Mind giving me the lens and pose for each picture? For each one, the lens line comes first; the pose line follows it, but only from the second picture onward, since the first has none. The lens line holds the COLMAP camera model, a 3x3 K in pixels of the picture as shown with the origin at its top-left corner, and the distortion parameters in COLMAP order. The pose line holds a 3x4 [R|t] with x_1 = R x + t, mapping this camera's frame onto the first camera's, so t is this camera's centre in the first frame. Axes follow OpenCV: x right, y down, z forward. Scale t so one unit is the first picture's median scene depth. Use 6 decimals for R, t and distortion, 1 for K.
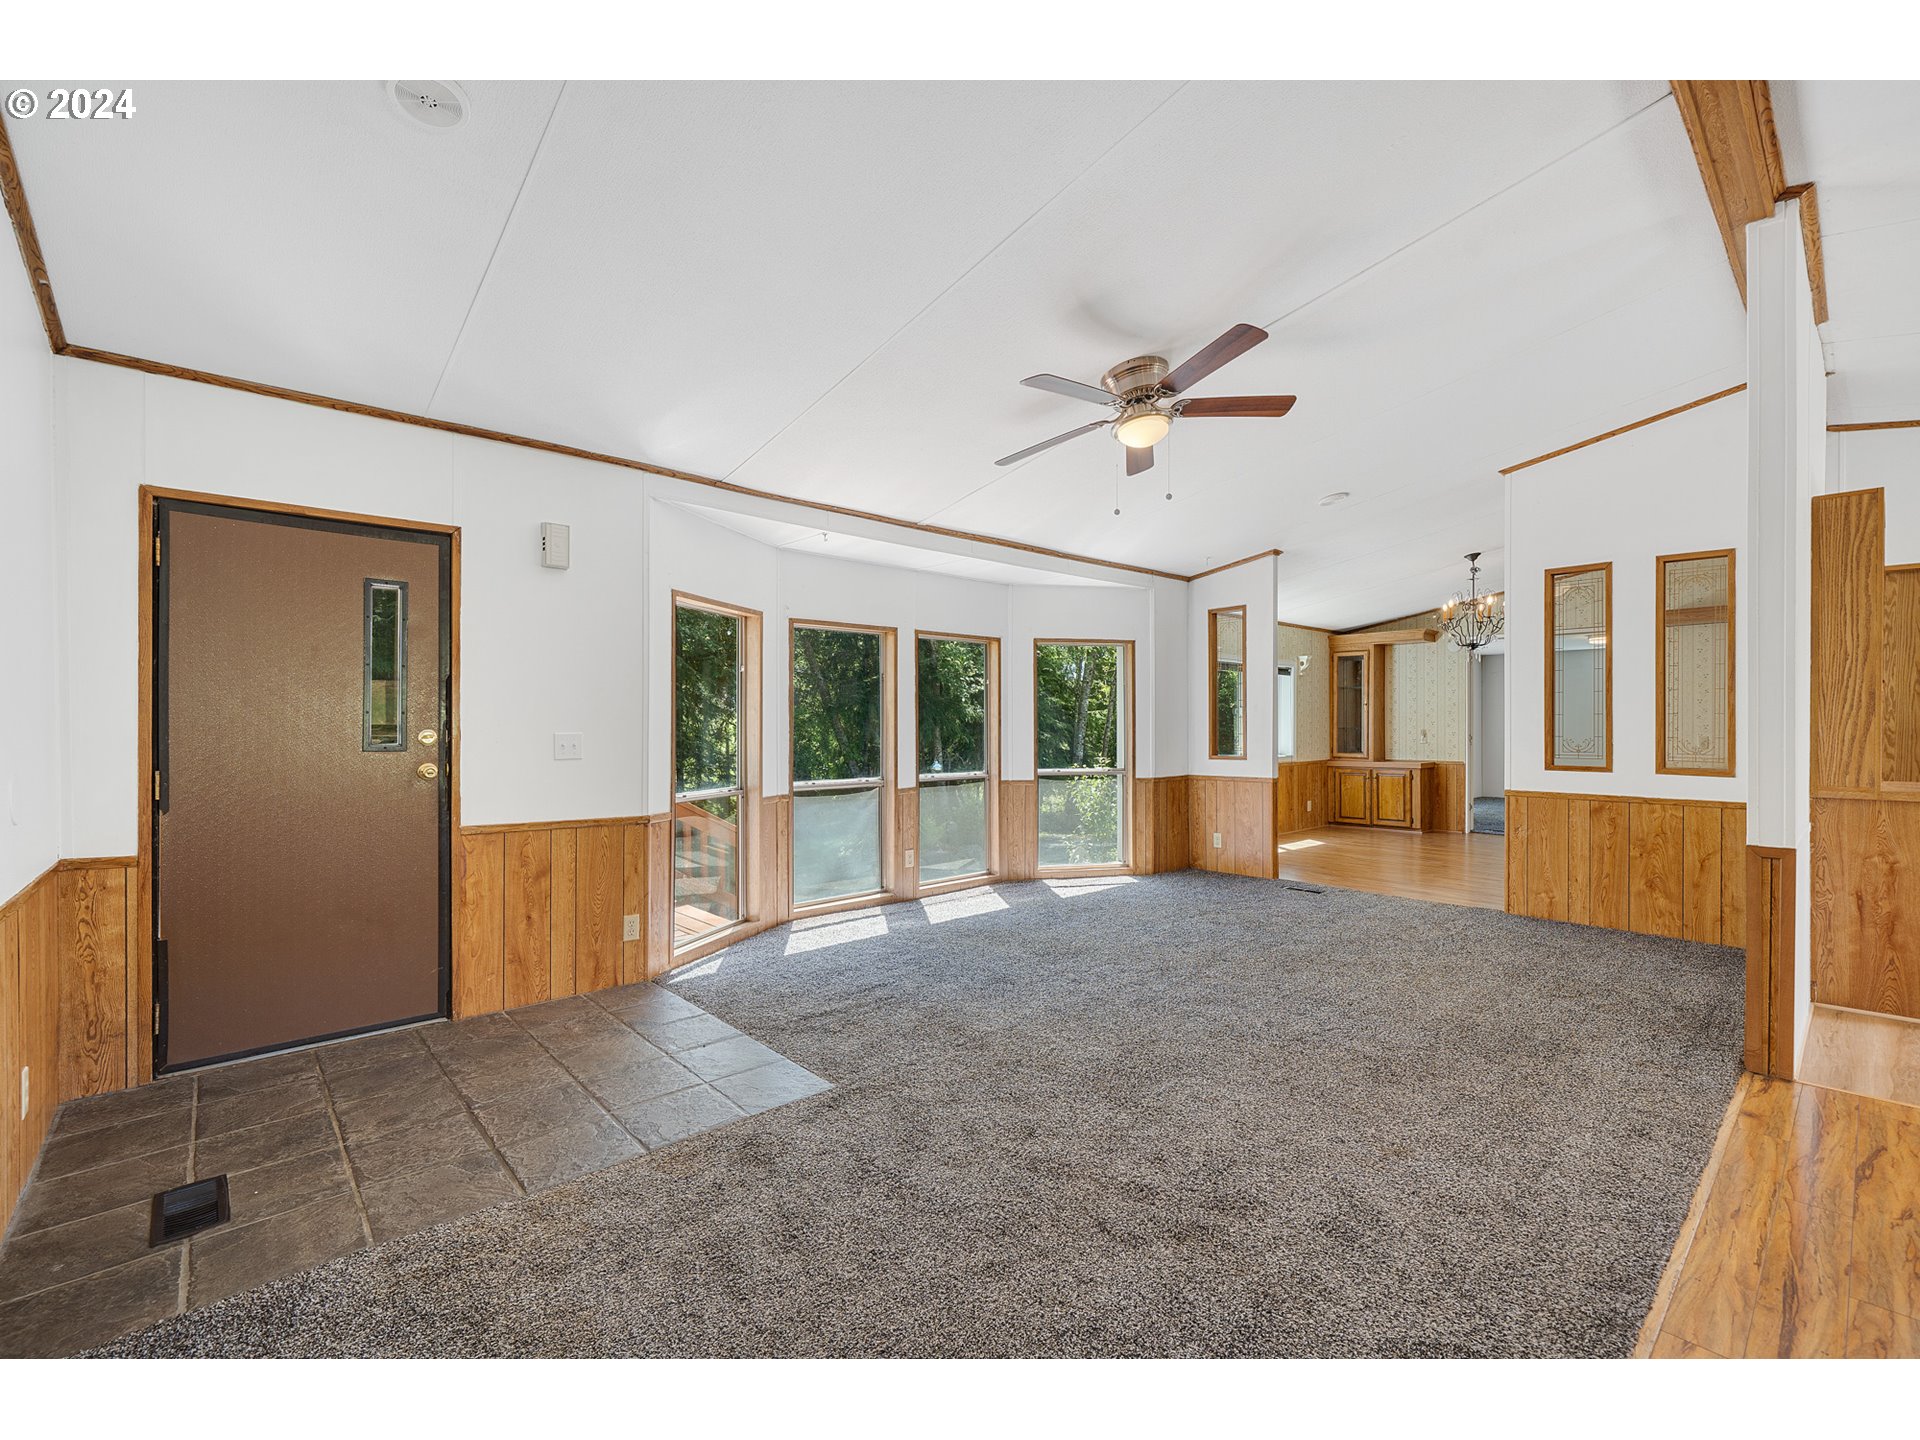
lens RADIAL K [[829.4, 0, 959.2], [0, 829.4, 732.4], [0, 0, 1]] dist [-0.000725, -0.000204]
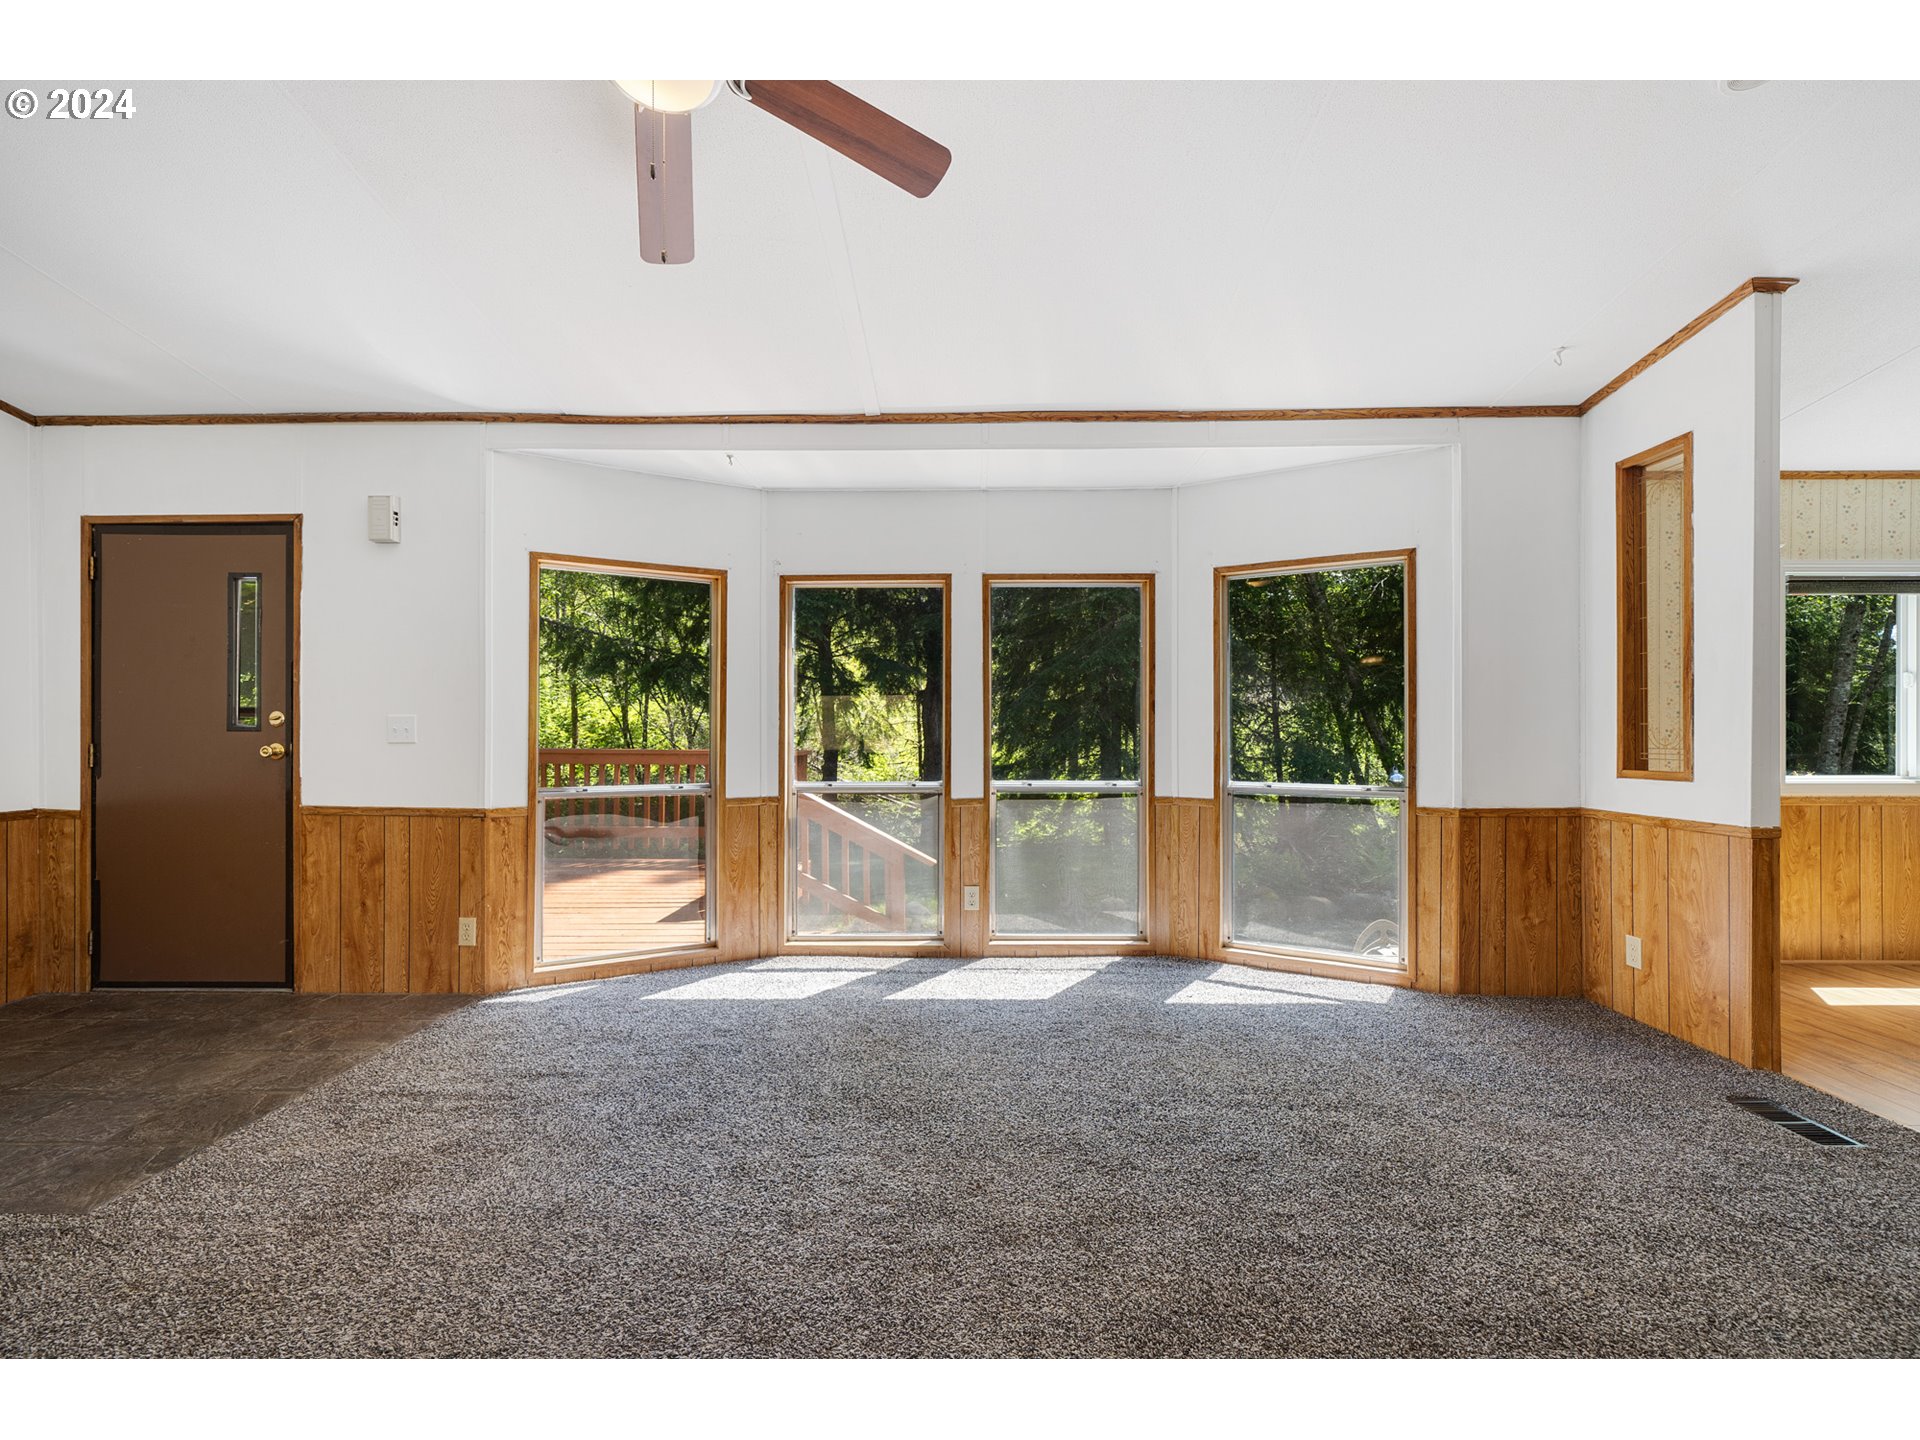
lens RADIAL K [[829.4, 0, 959.2], [0, 829.4, 732.4], [0, 0, 1]] dist [-0.000725, -0.000204]
pose [[0.737246, 0.006434, -0.675594, 0.623002], [-0.006380, 0.999976, 0.002561, 0.013403], [0.675595, 0.002422, 0.737269, 0.715195]]
